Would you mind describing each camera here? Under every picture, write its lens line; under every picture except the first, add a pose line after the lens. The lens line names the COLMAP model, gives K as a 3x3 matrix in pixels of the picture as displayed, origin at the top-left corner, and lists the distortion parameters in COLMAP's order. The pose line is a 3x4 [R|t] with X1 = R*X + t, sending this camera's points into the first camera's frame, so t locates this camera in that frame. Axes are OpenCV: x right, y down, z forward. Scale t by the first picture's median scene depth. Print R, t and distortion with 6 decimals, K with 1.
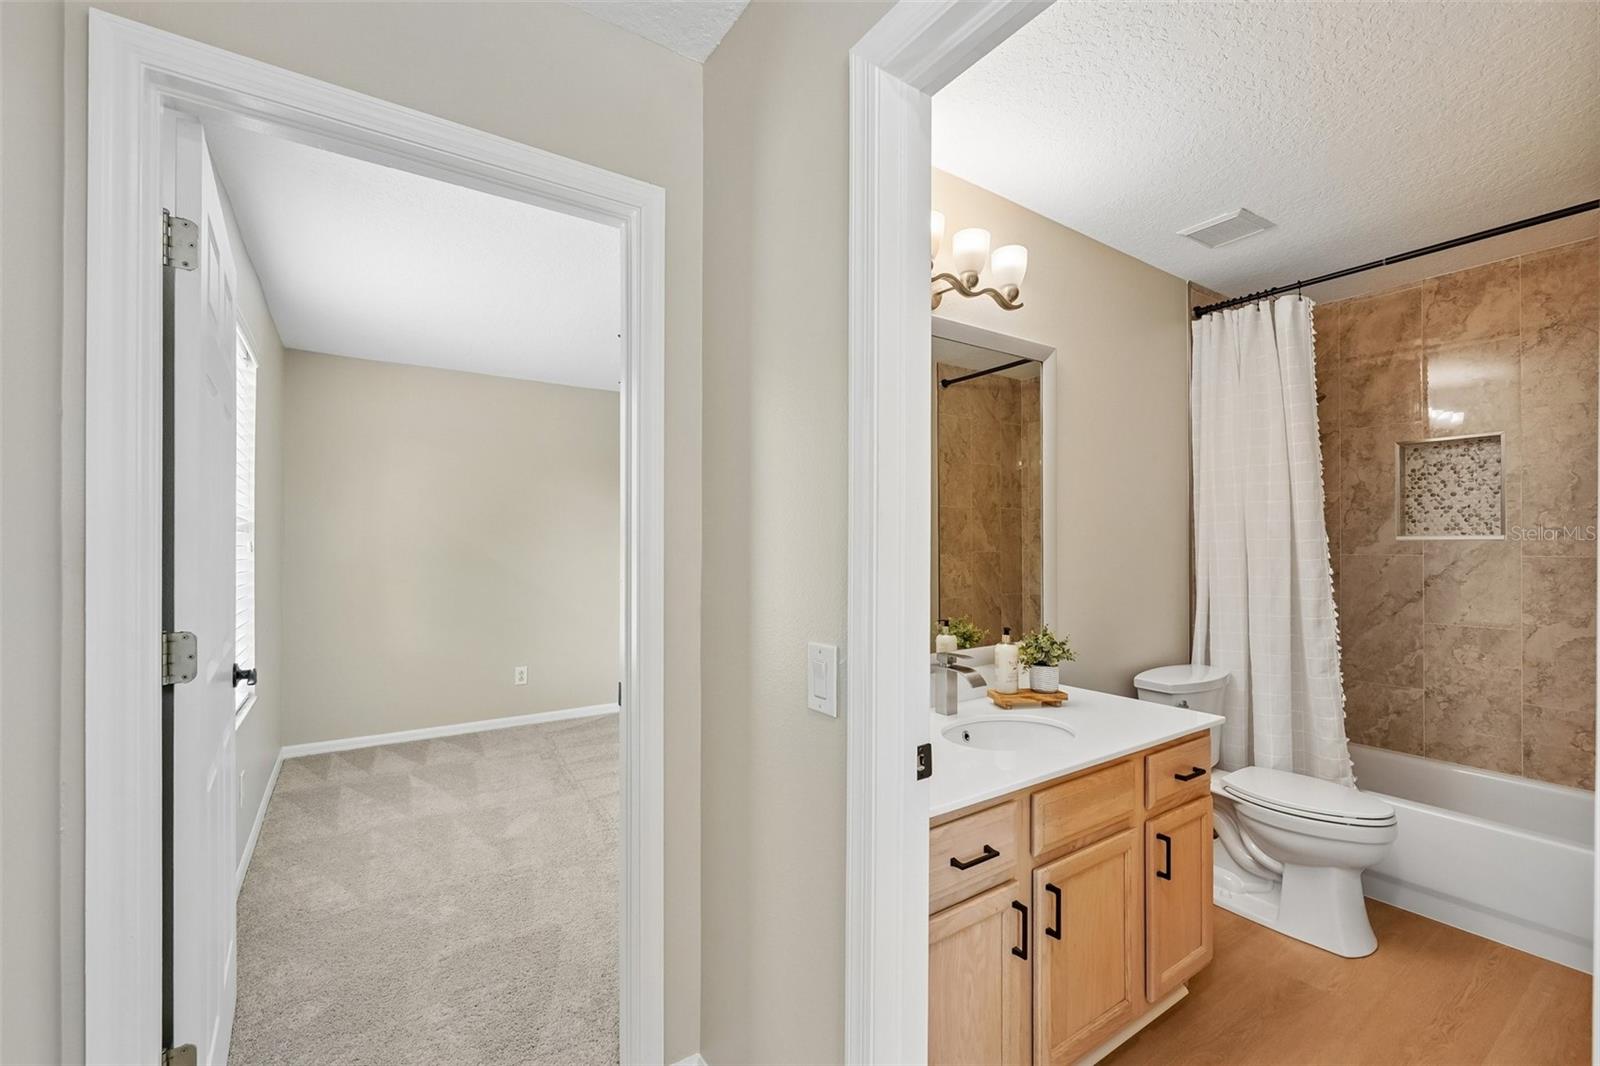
lens RADIAL K [[672.8, 0, 787.2], [0, 672.8, 540.1], [0, 0, 1]] dist [-0.001627, -0.000088]
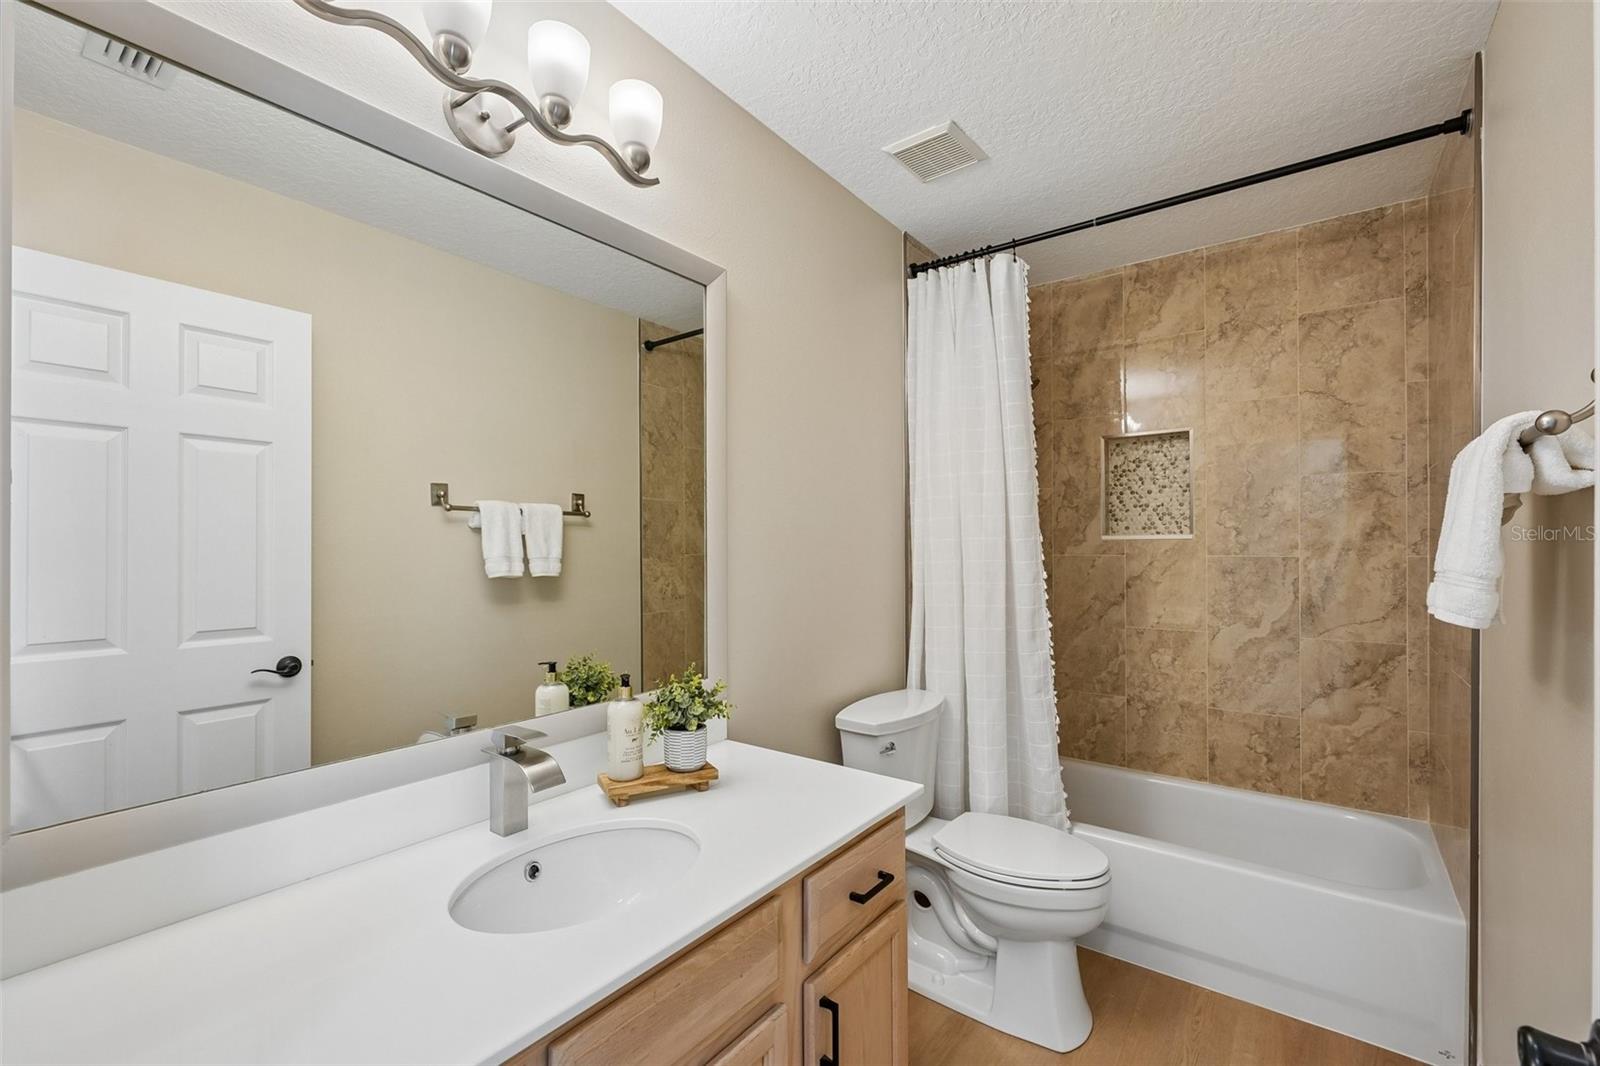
lens RADIAL K [[672.8, 0, 808.0], [0, 672.8, 539.1], [0, 0, 1]] dist [-0.001627, -0.000088]
pose [[0.942123, 0.000695, 0.335267, 0.226715], [0.000931, 0.999989, -0.004691, 0.003679], [-0.335266, 0.004731, 0.942112, 0.280492]]
